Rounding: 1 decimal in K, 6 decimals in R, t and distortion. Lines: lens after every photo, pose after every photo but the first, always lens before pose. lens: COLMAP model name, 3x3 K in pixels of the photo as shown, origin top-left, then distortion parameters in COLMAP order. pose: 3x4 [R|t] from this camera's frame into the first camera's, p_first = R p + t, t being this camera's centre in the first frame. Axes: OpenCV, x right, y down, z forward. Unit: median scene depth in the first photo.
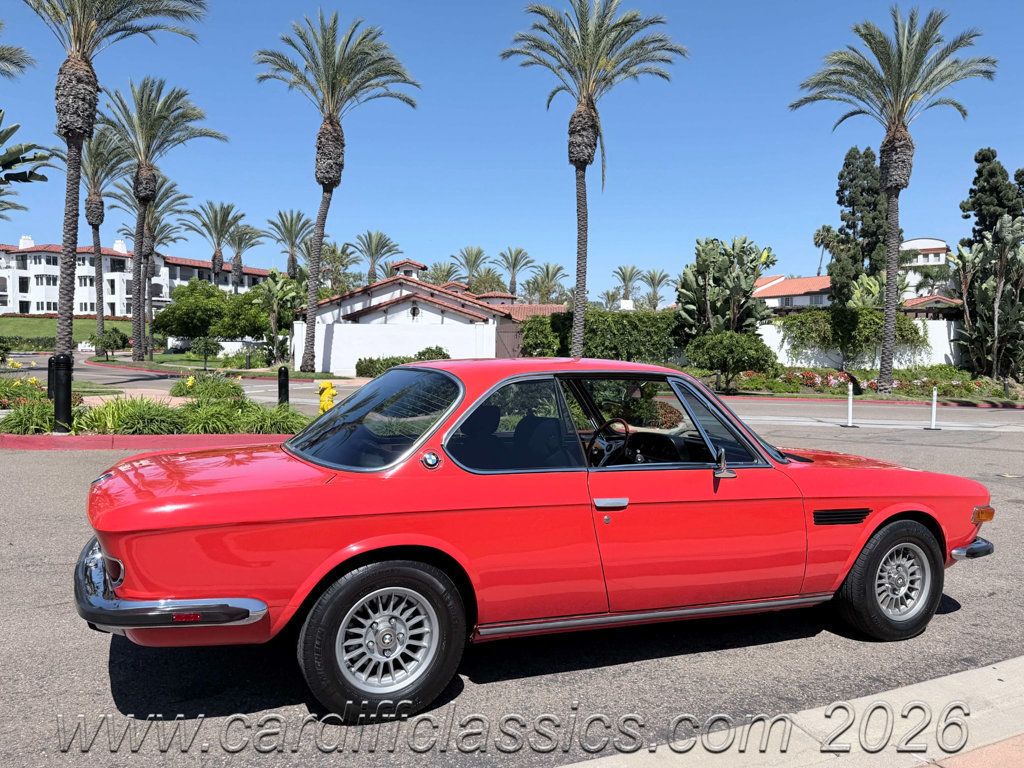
lens RADIAL K [[790.6, 0, 508.6], [0, 790.6, 394.4], [0, 0, 1]] dist [0.086067, -0.128885]
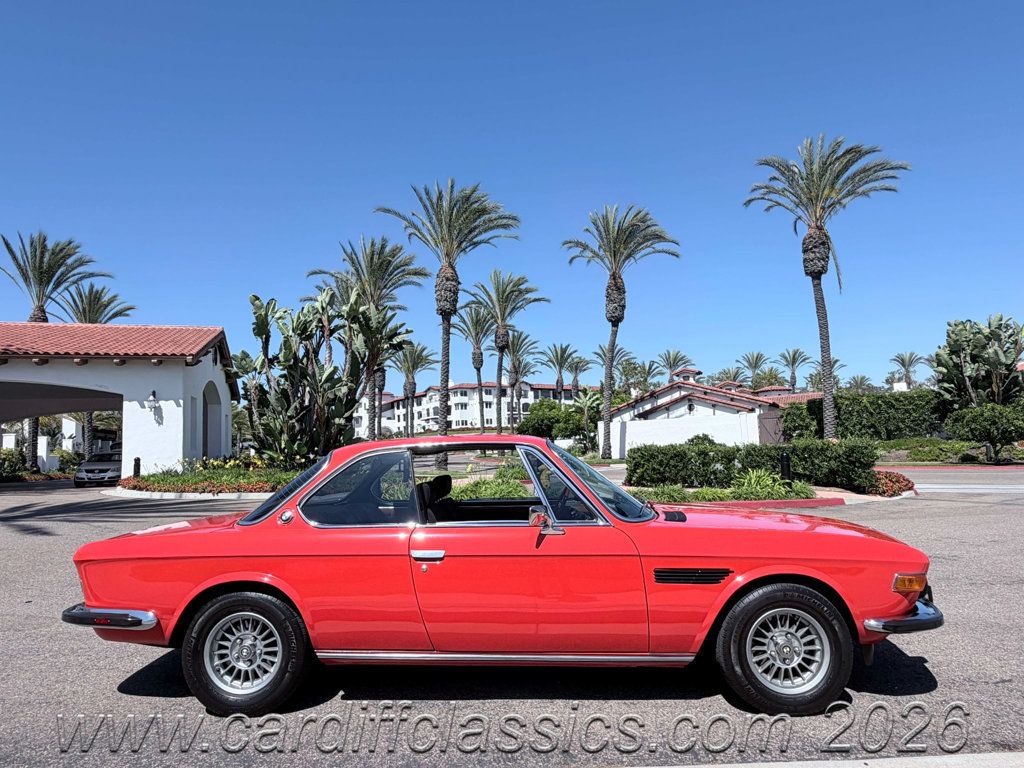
lens RADIAL K [[599.5, 0, 513.7], [0, 599.5, 391.7], [0, 0, 1]] dist [0.002083, 0.001323]
pose [[0.897813, -0.087788, -0.431538, 0.049067], [0.027049, 0.989072, -0.144933, 0.002204], [0.439546, 0.118450, 0.890376, 0.016975]]
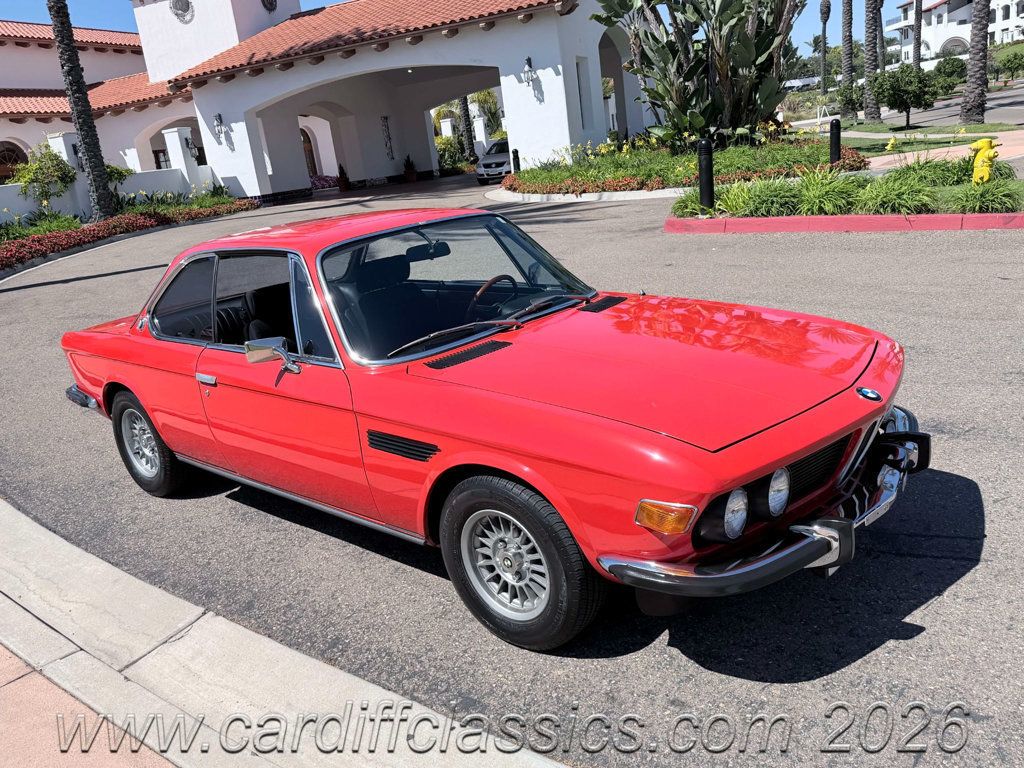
lens RADIAL K [[844.0, 0, 503.2], [0, 844.0, 383.7], [0, 0, 1]] dist [0.133625, -0.252756]
pose [[0.402591, 0.182774, -0.896947, 0.100835], [0.089636, 0.967282, 0.237340, -0.007330], [0.910981, -0.175949, 0.373036, 0.069852]]
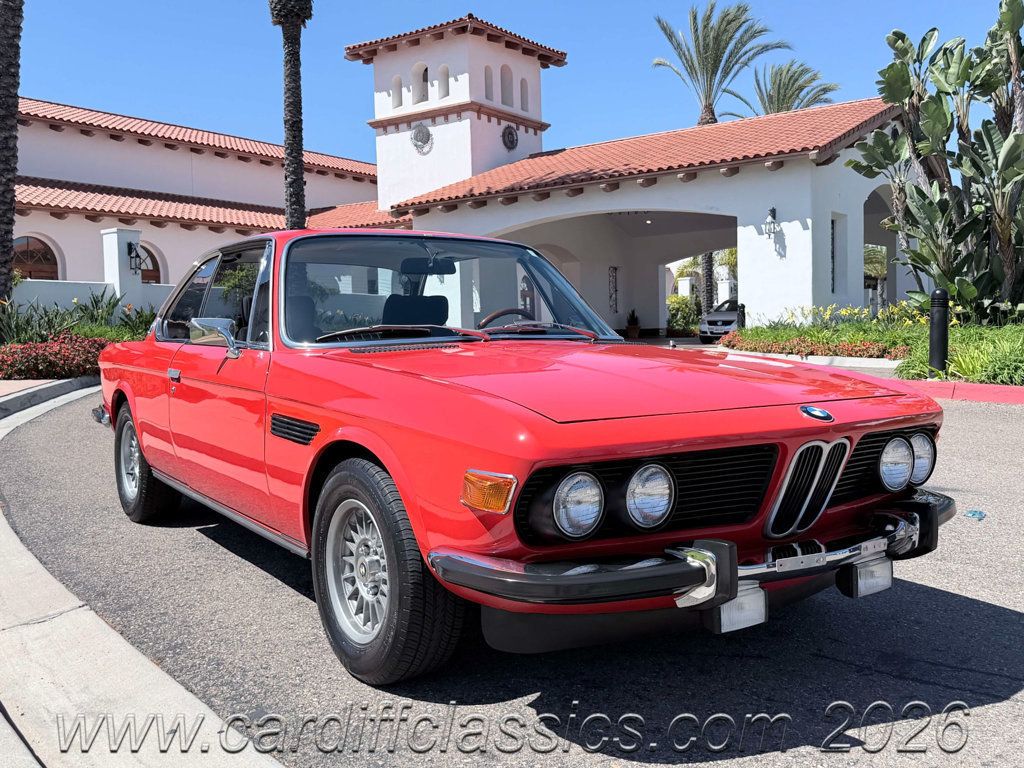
lens RADIAL K [[981.6, 0, 514.0], [0, 981.6, 383.2], [0, 0, 1]] dist [0.169511, -0.373965]
pose [[0.168098, 0.034892, -0.985153, 0.108166], [-0.024270, 0.999217, 0.031249, 0.007426], [0.985471, 0.018656, 0.168814, 0.090689]]
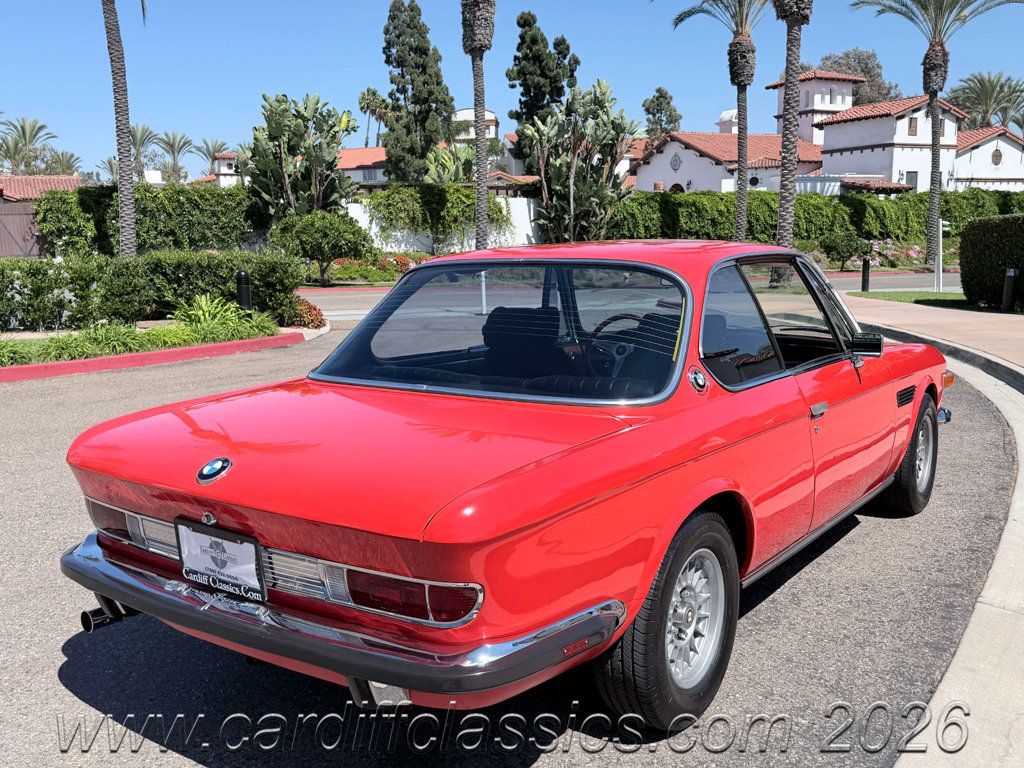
lens RADIAL K [[919.8, 0, 510.0], [0, 919.8, 393.9], [0, 0, 1]] dist [0.167447, -0.348300]
pose [[0.863847, -0.110669, 0.491447, -0.048277], [0.053997, 0.990291, 0.128091, -0.001825], [-0.500852, -0.084114, 0.861436, 0.022880]]
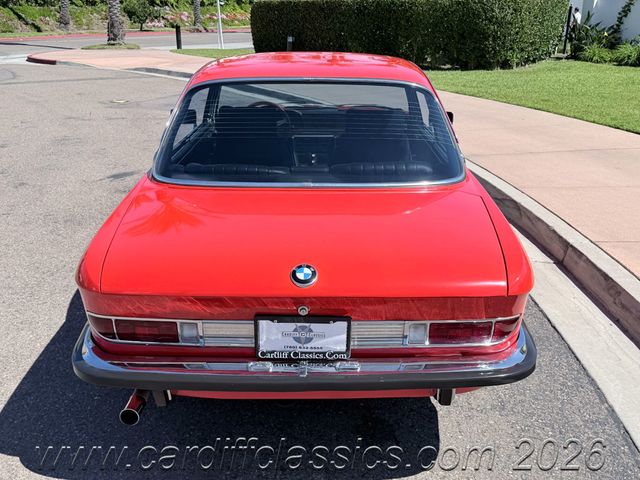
lens RADIAL K [[666.4, 0, 317.8], [0, 666.4, 239.5], [0, 0, 1]] dist [0.126682, -0.272871]
pose [[0.415319, -0.314204, 0.853690, -0.077523], [0.041452, 0.944017, 0.327283, -0.010215], [-0.908731, -0.100539, 0.405092, 0.054065]]
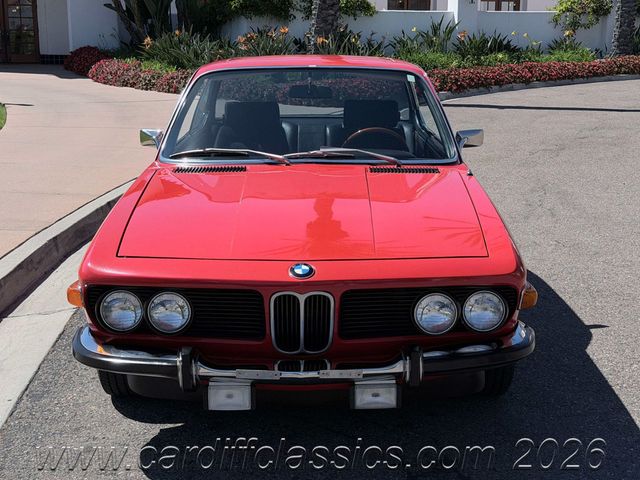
lens RADIAL K [[955.5, 0, 322.0], [0, 955.5, 236.5], [0, 0, 1]] dist [0.167072, -0.145839]
pose [[-0.414136, 0.166237, -0.894906, 0.119696], [-0.047607, 0.977879, 0.203681, -0.006857], [0.908969, 0.126956, -0.397061, 0.146556]]
